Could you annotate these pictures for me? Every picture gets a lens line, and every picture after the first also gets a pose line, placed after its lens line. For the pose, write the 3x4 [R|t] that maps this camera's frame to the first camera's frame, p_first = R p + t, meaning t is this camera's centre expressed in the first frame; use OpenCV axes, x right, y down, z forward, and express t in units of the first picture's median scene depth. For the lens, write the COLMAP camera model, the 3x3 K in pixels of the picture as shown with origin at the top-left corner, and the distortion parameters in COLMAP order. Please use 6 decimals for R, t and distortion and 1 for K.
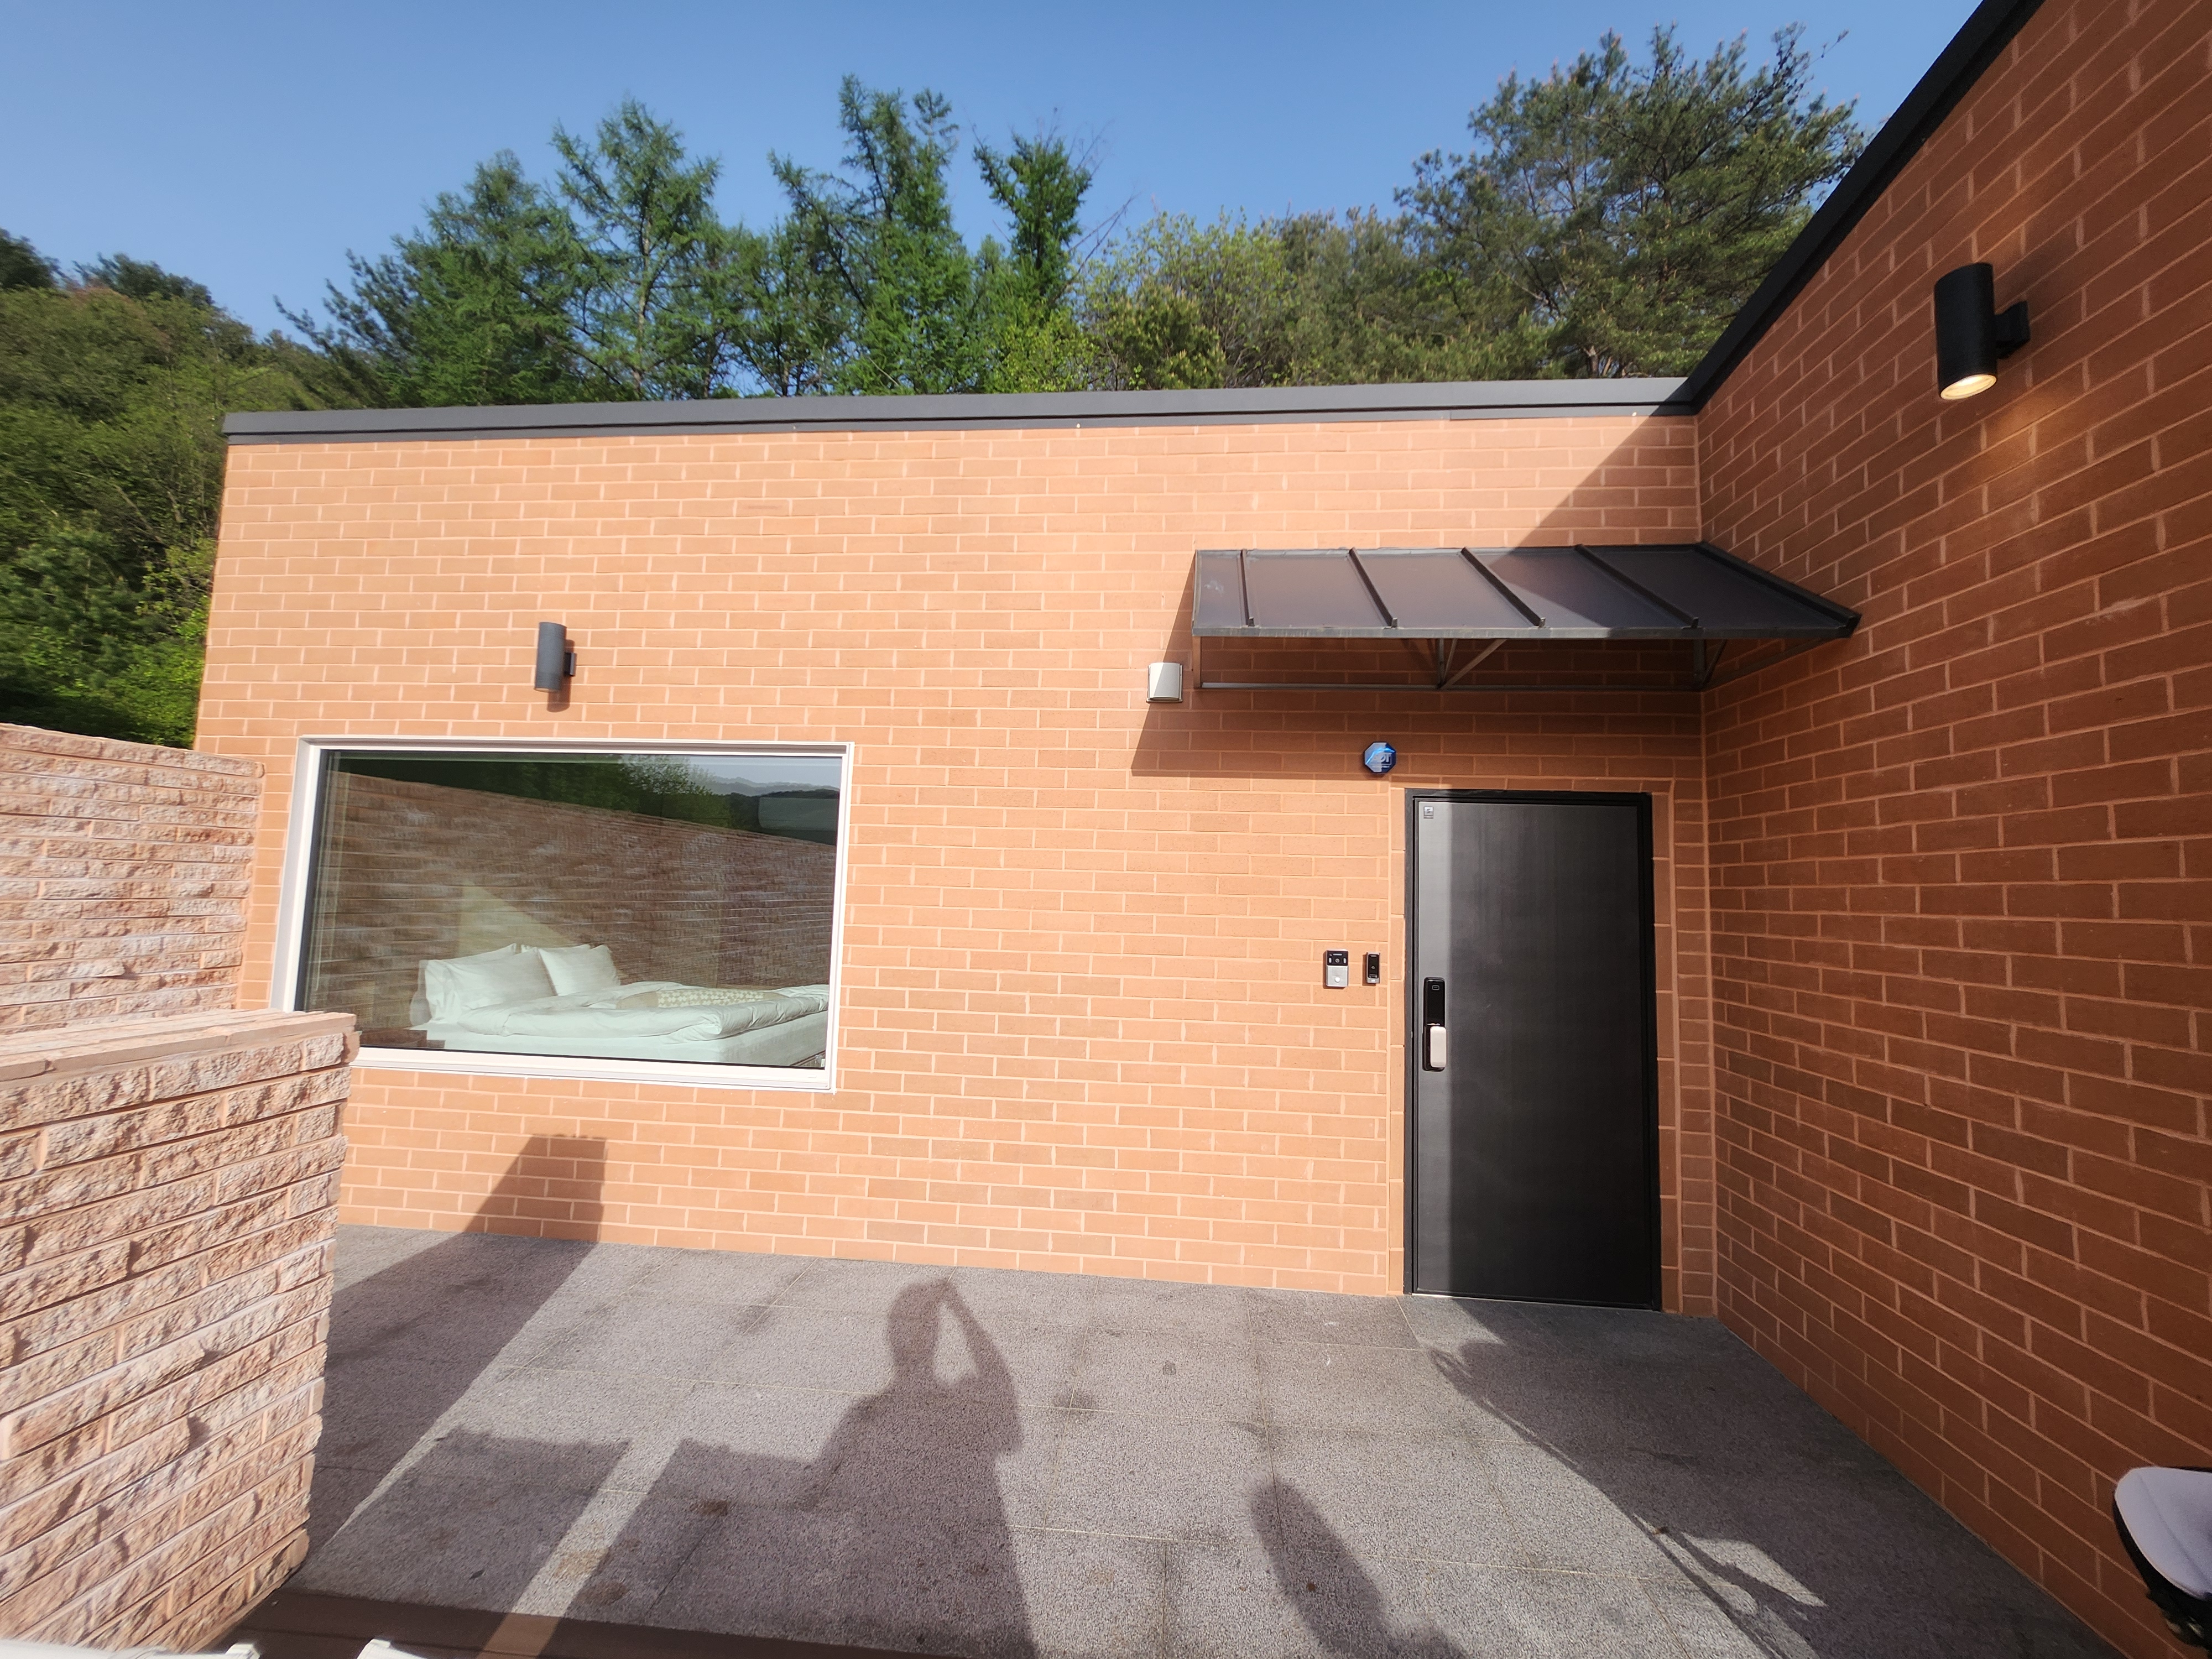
lens RADIAL K [[874.5, 0, 1116.3], [0, 874.5, 820.4], [0, 0, 1]] dist [-0.001803, 0.000550]
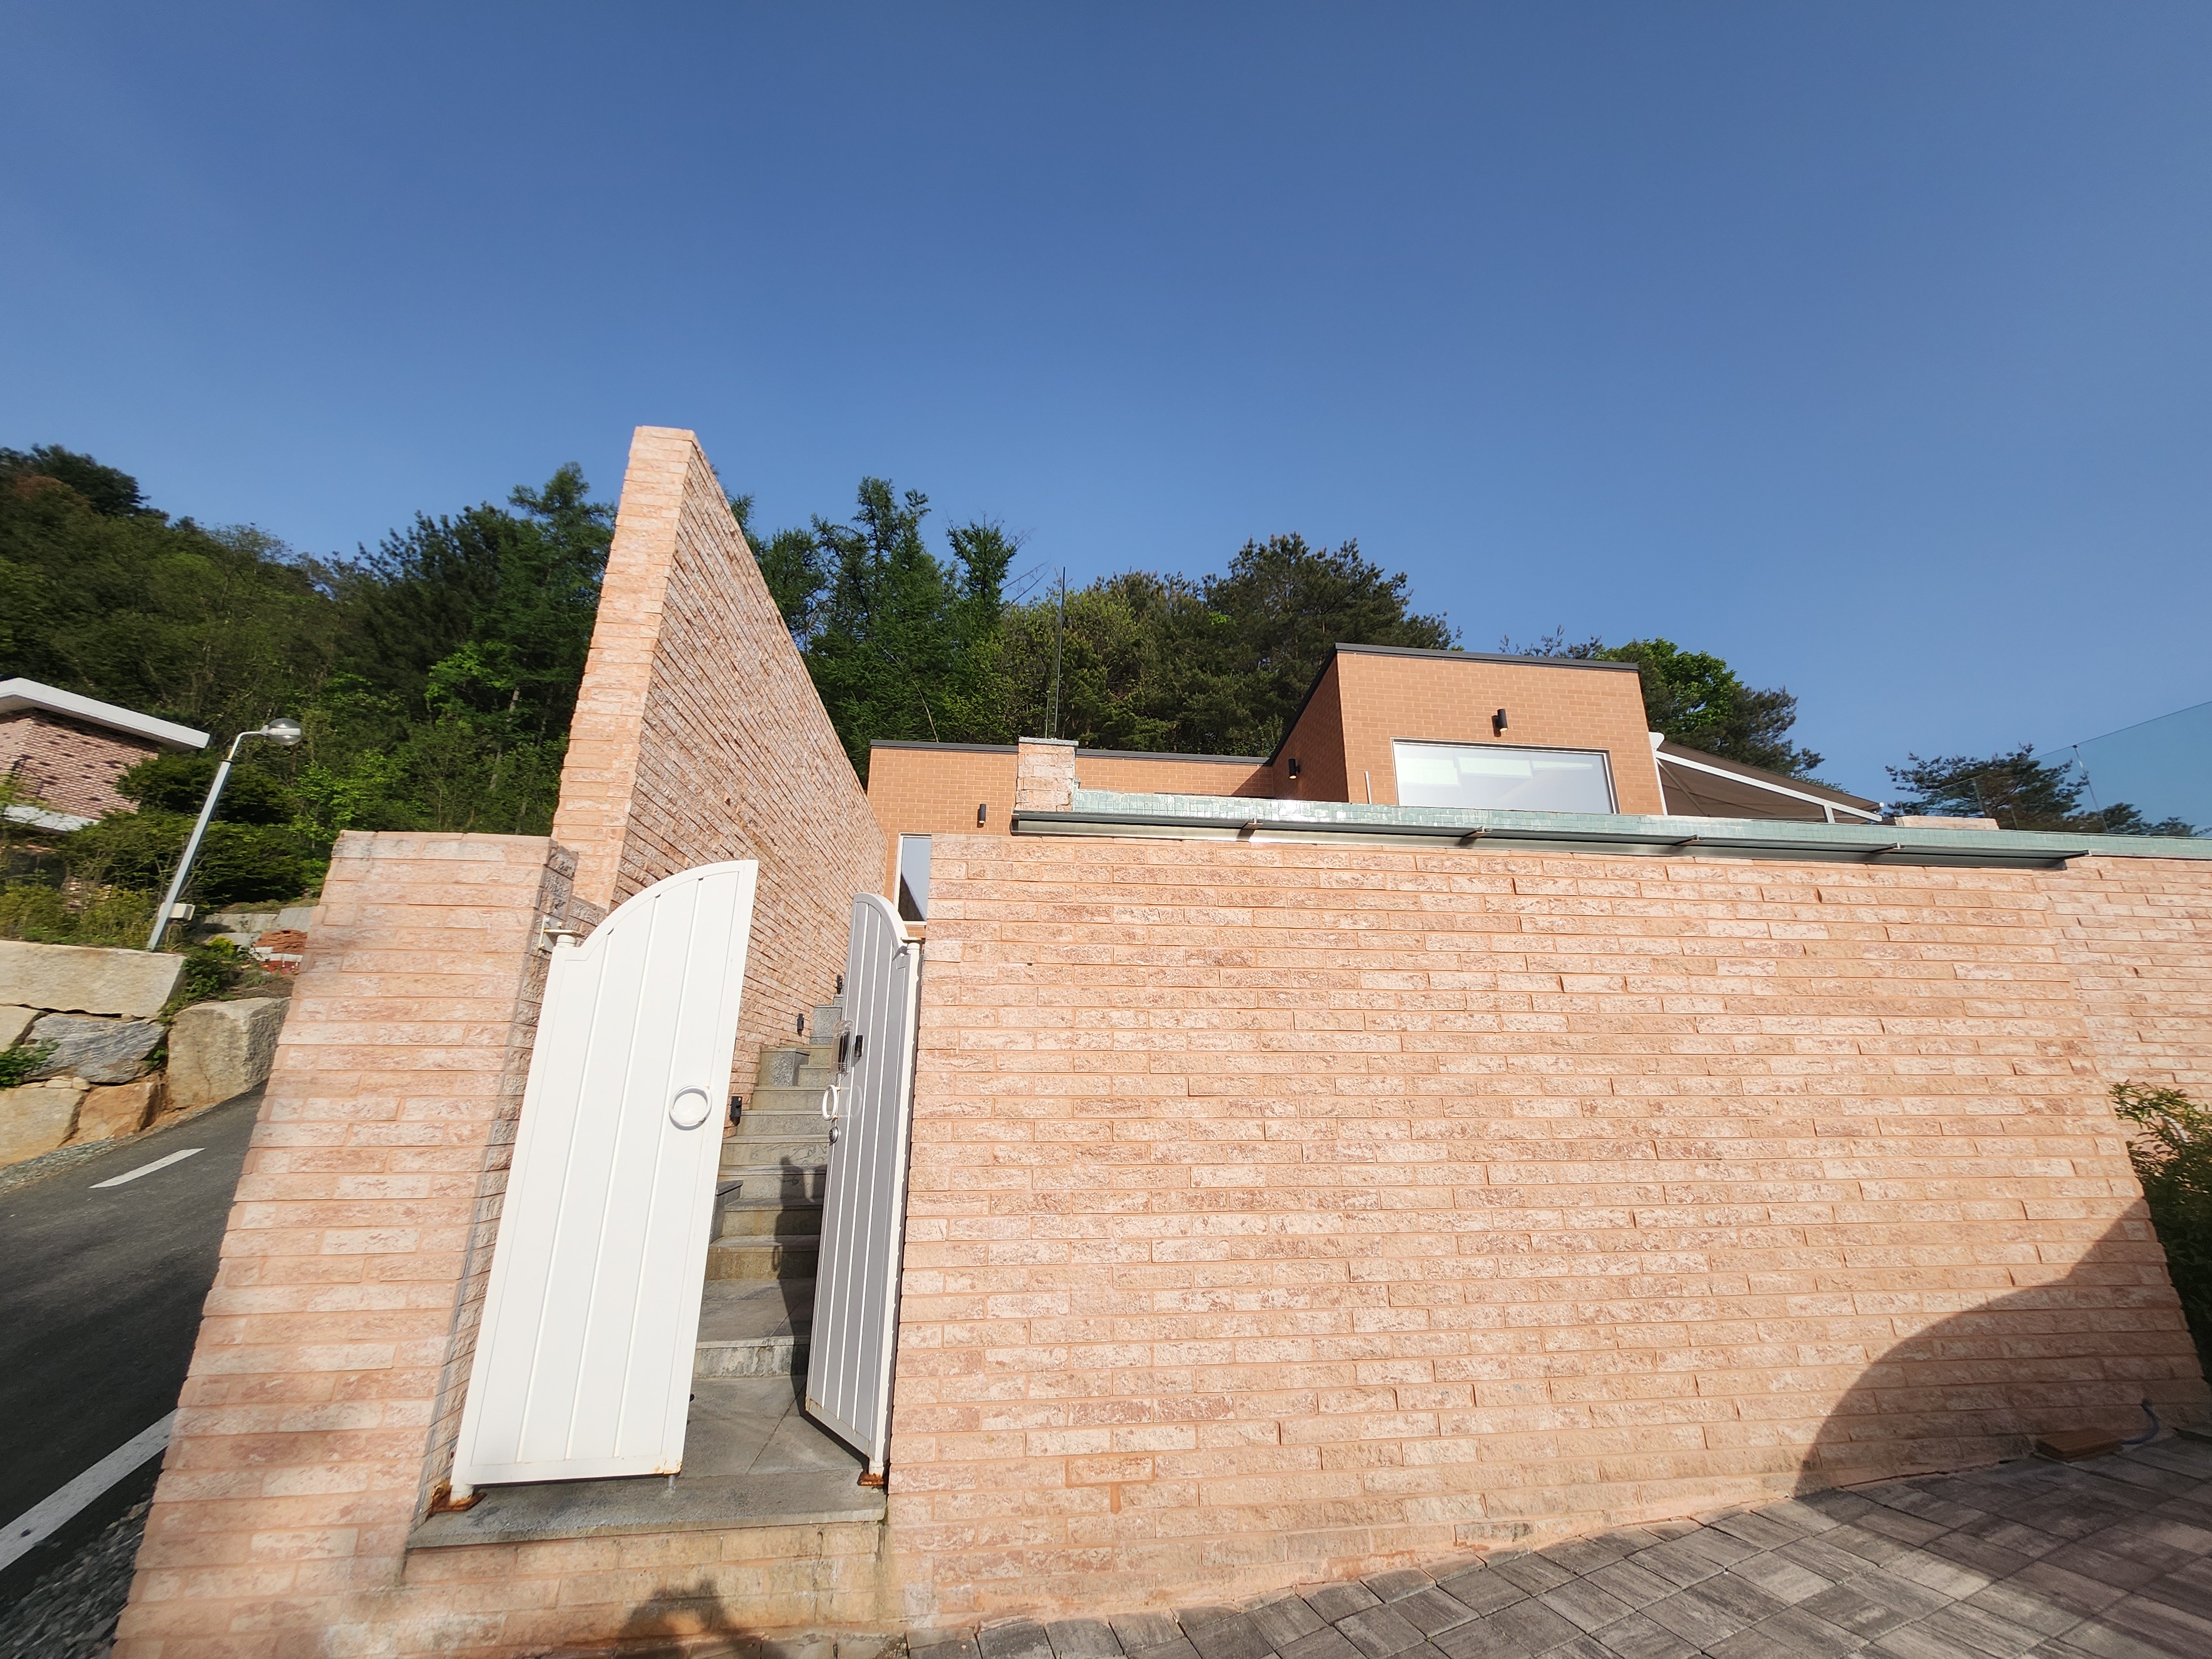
lens RADIAL K [[874.5, 0, 1116.3], [0, 874.5, 820.4], [0, 0, 1]] dist [-0.001803, 0.000550]
pose [[0.978123, 0.033975, 0.205236, -0.161865], [0.010915, 0.976832, -0.213728, 0.118887], [-0.207742, 0.211292, 0.955091, -0.500993]]
